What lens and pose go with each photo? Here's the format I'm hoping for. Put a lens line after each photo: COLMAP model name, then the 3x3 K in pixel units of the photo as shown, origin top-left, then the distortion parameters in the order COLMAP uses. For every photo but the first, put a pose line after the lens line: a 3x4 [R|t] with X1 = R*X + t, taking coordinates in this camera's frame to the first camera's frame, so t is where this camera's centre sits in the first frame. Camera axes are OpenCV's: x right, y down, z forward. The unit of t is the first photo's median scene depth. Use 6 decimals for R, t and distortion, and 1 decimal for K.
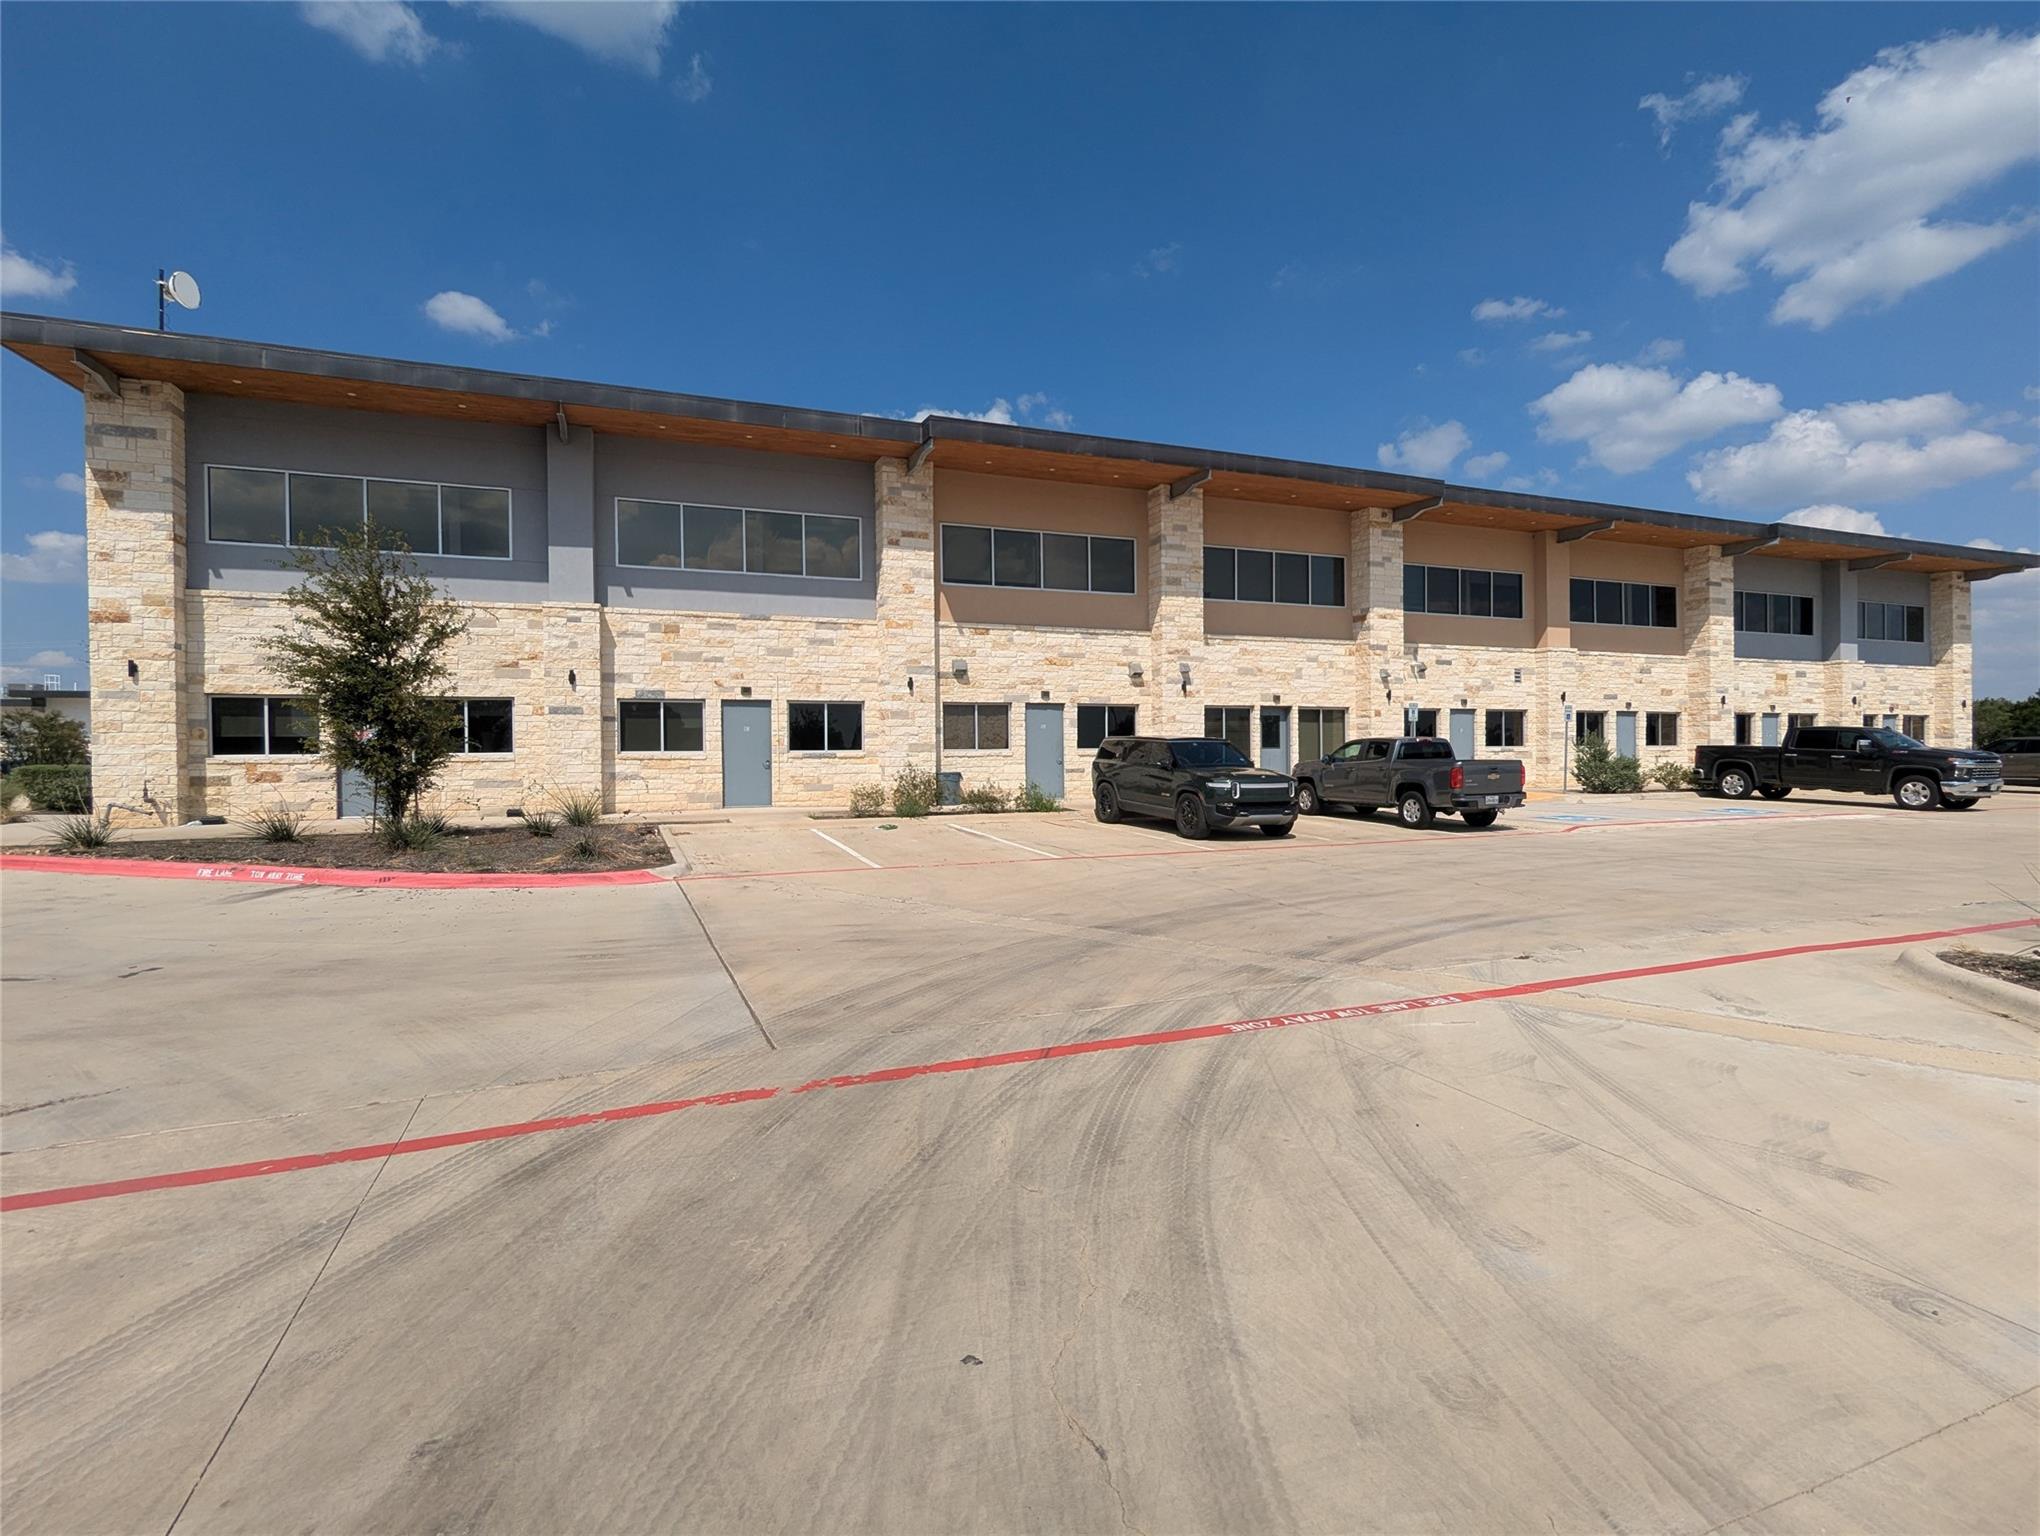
lens RADIAL K [[979.1, 0, 1004.5], [0, 979.1, 785.7], [0, 0, 1]] dist [-0.007637, 0.003851]
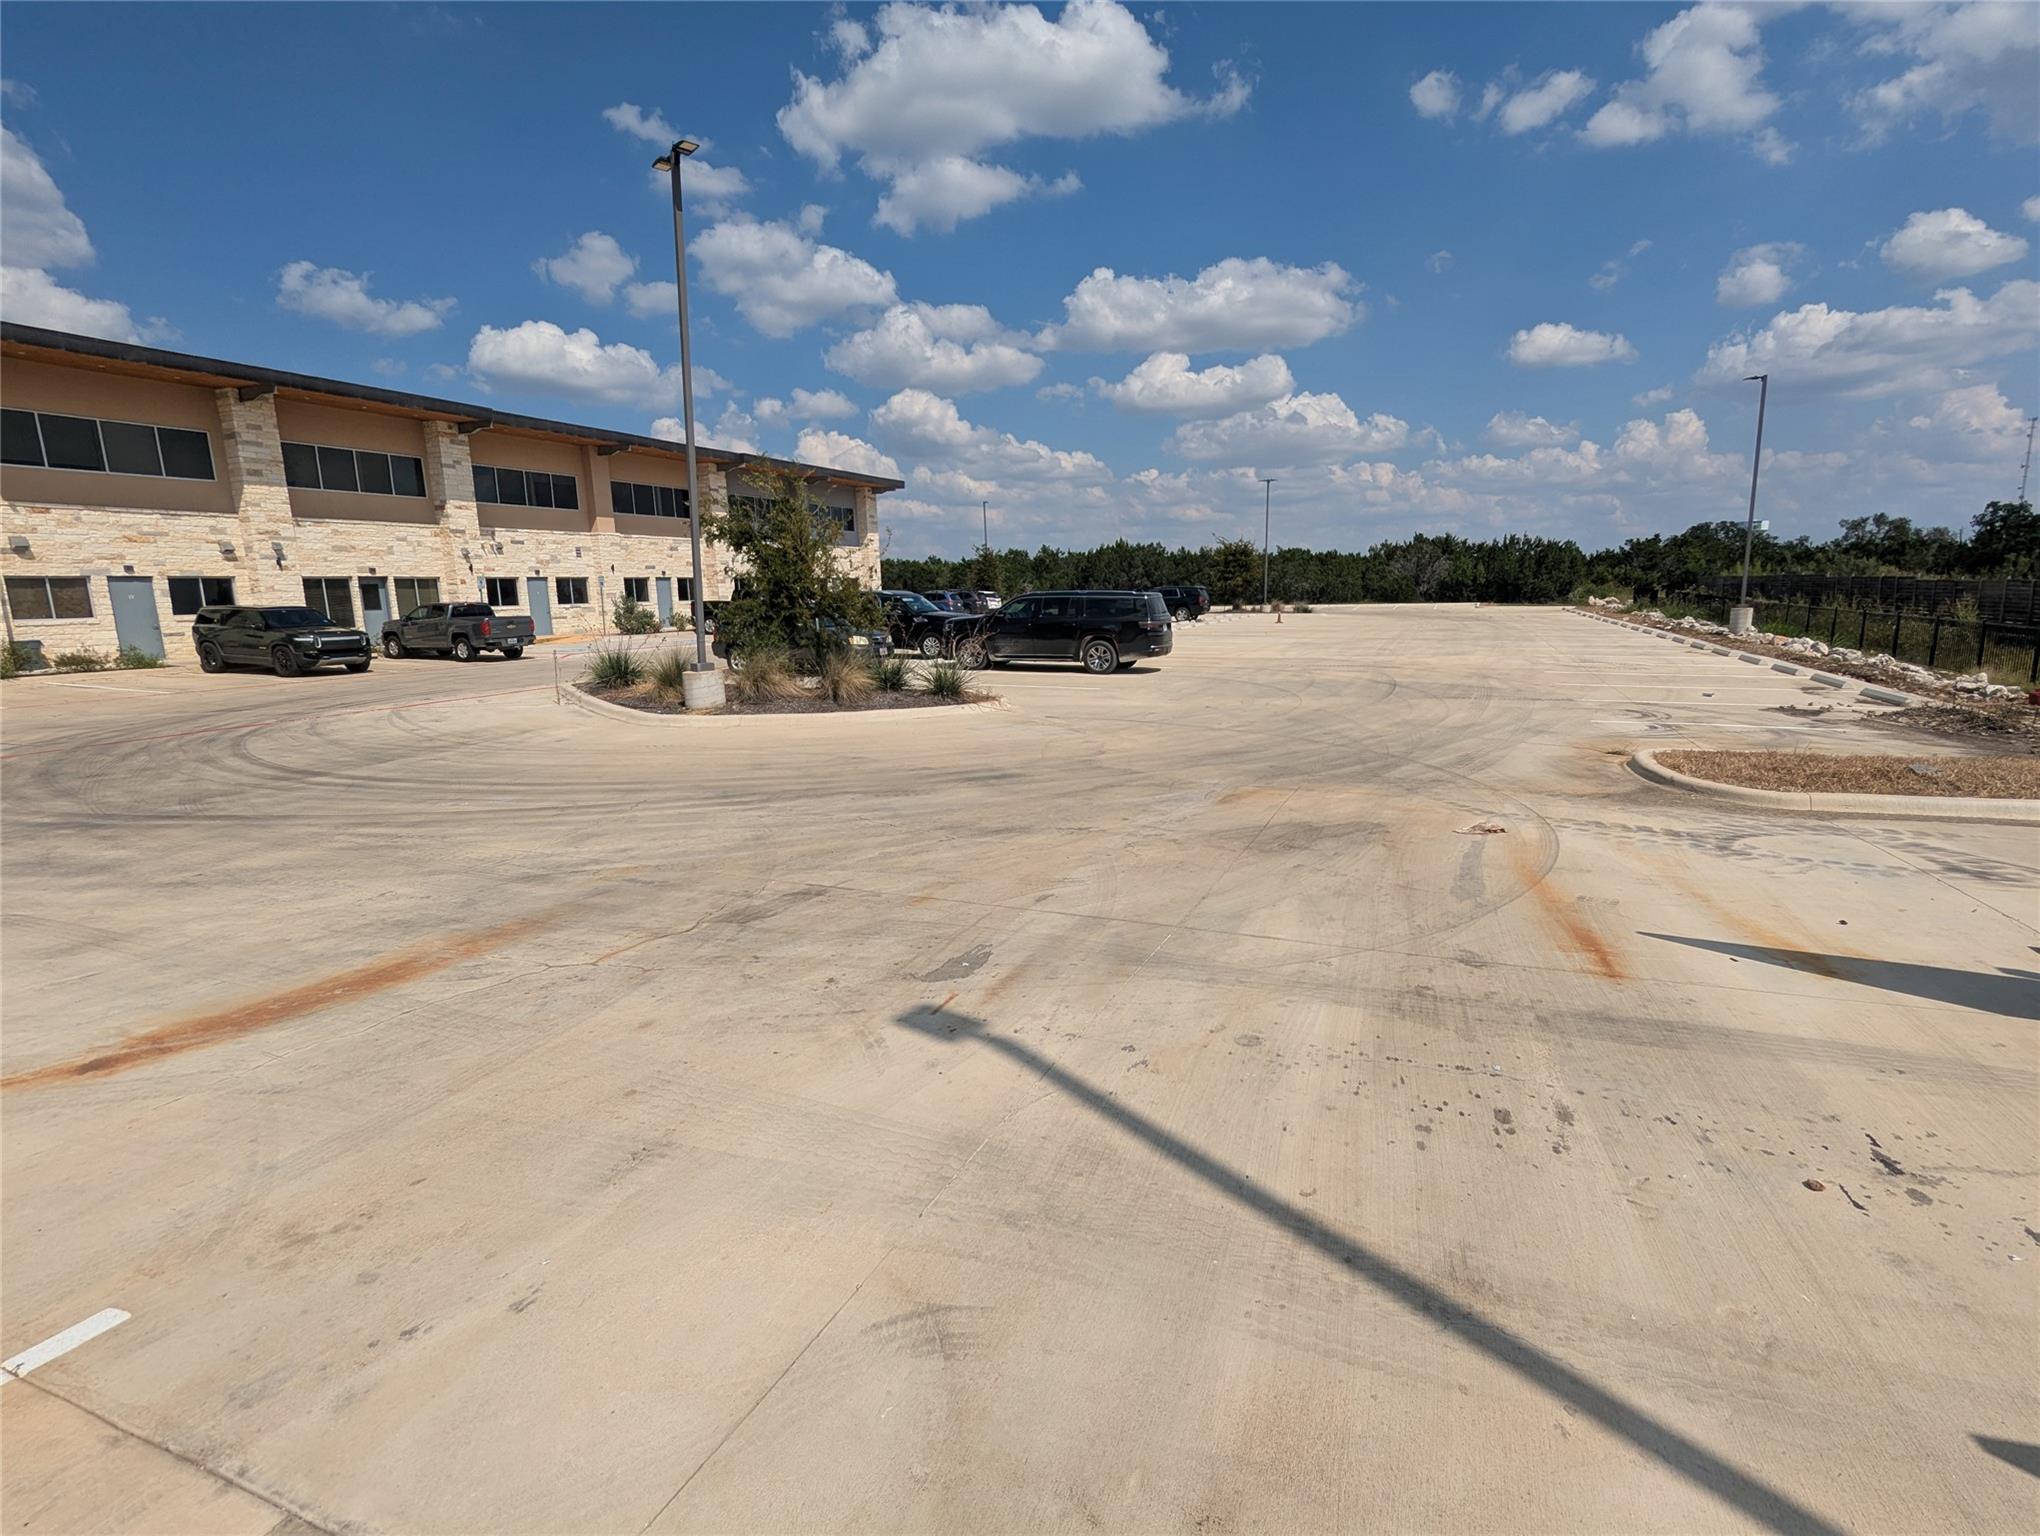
lens RADIAL K [[979.1, 0, 1025.4], [0, 979.1, 758.2], [0, 0, 1]] dist [-0.007637, 0.003851]
pose [[0.703885, -0.130994, 0.698131, -0.047603], [0.044746, 0.989073, 0.140470, 0.013655], [-0.708903, -0.067636, 0.702055, -0.588297]]
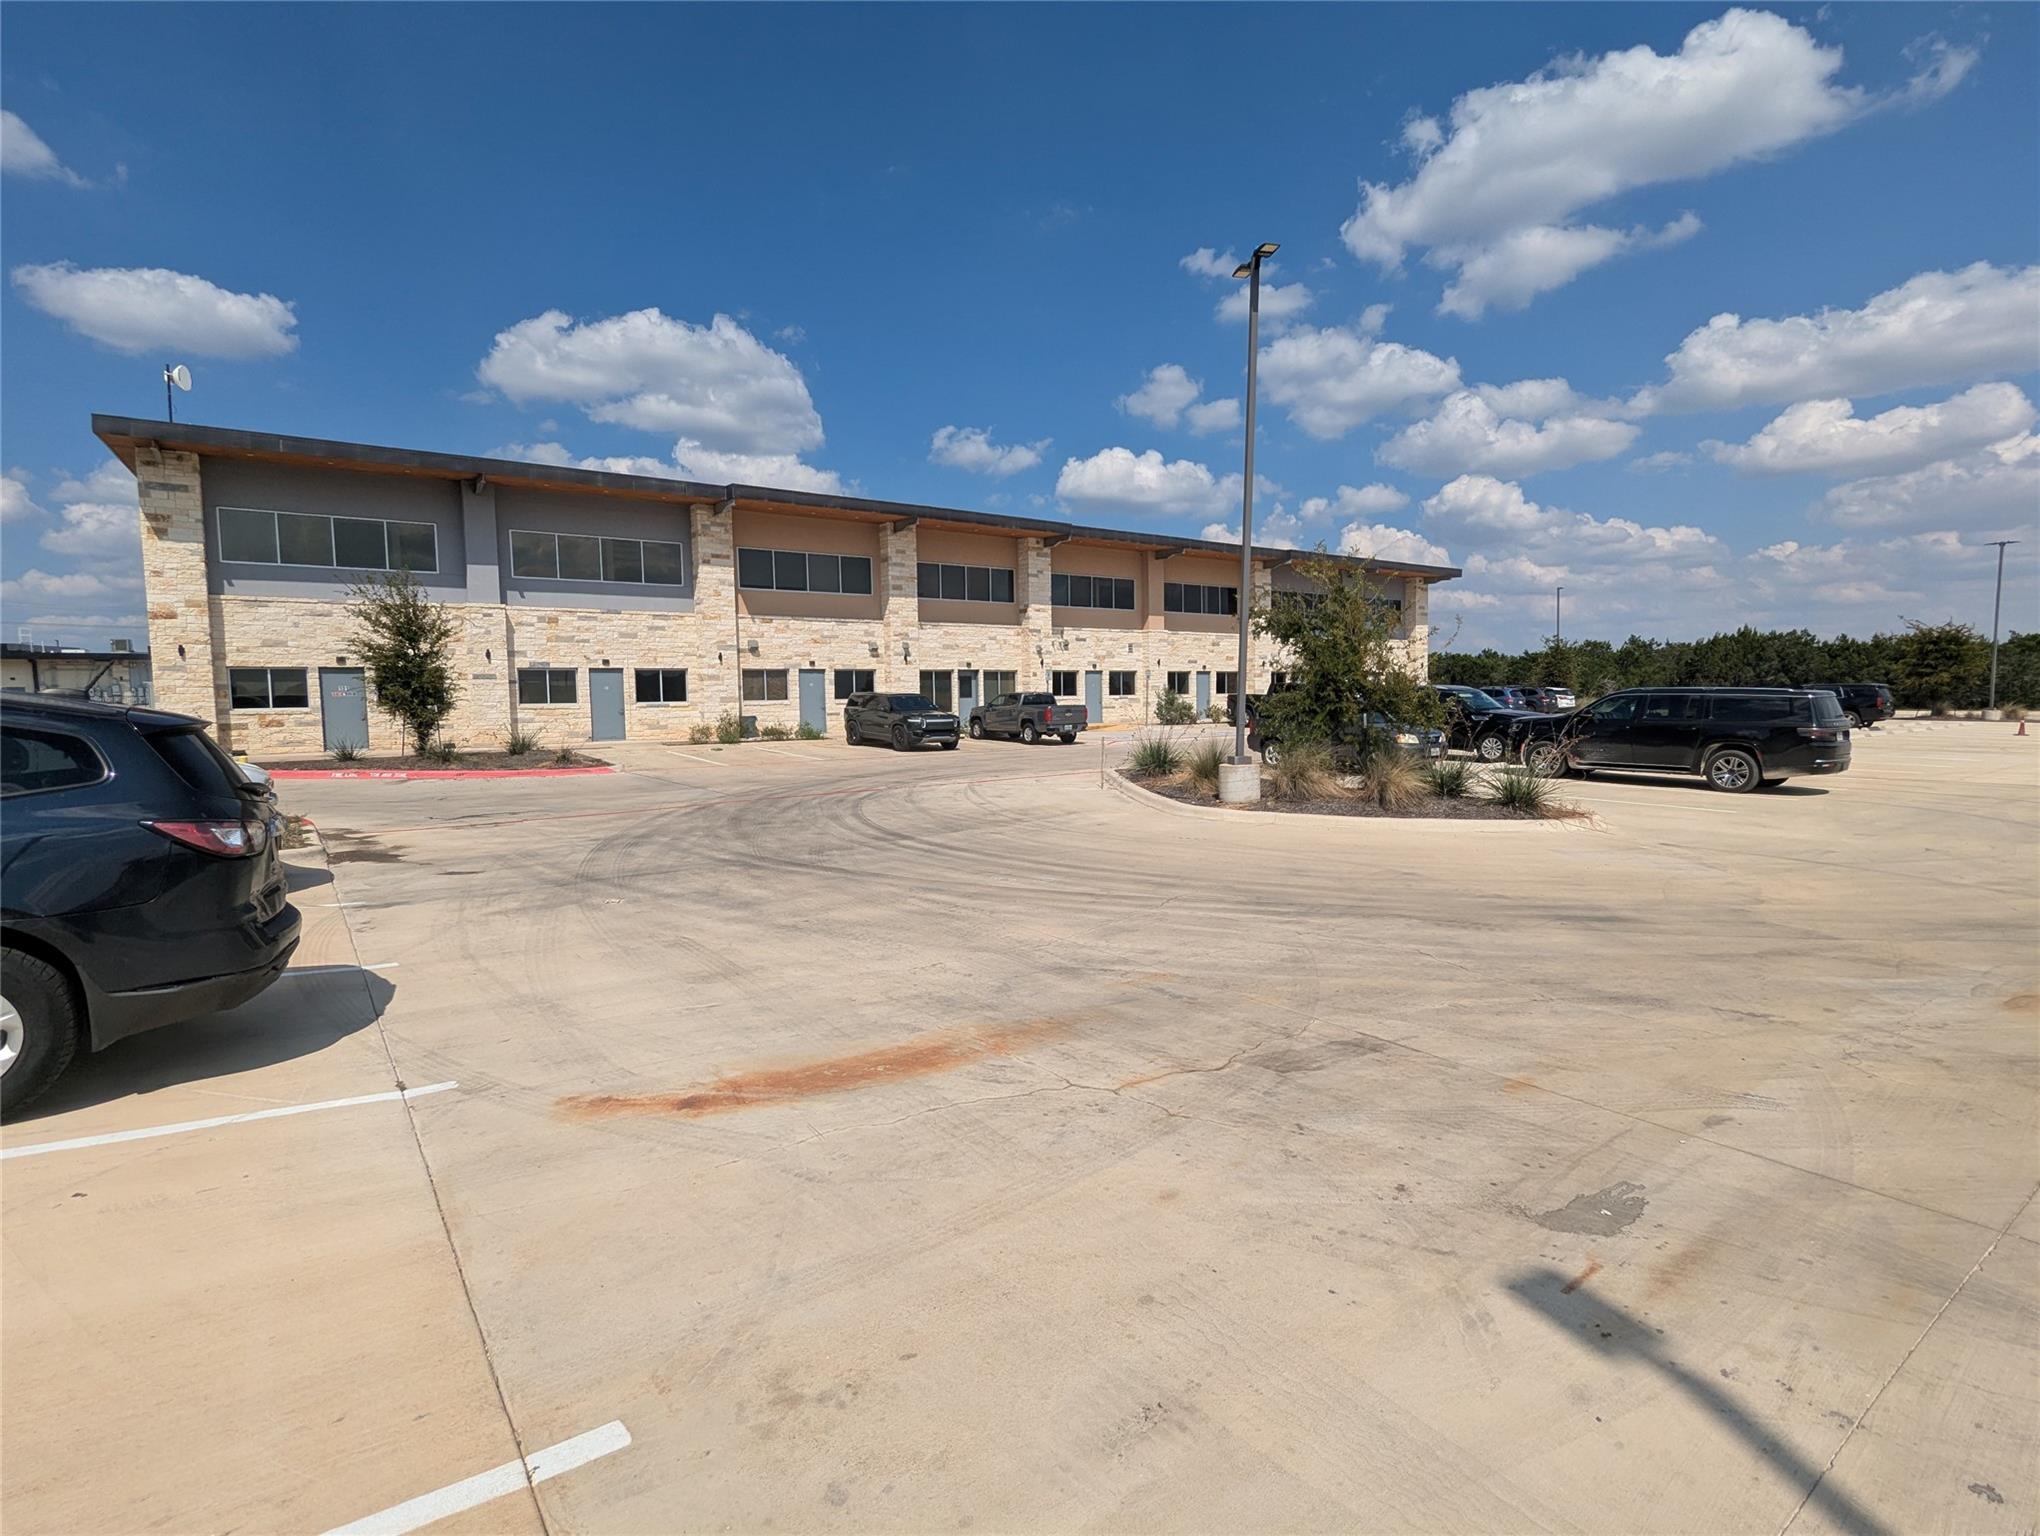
lens RADIAL K [[979.1, 0, 1014.4], [0, 979.1, 754.6], [0, 0, 1]] dist [-0.007637, 0.003851]
pose [[0.968170, -0.020939, 0.249416, -0.036274], [0.015019, 0.999559, 0.025618, 0.013423], [-0.249843, -0.021057, 0.968057, -0.553716]]
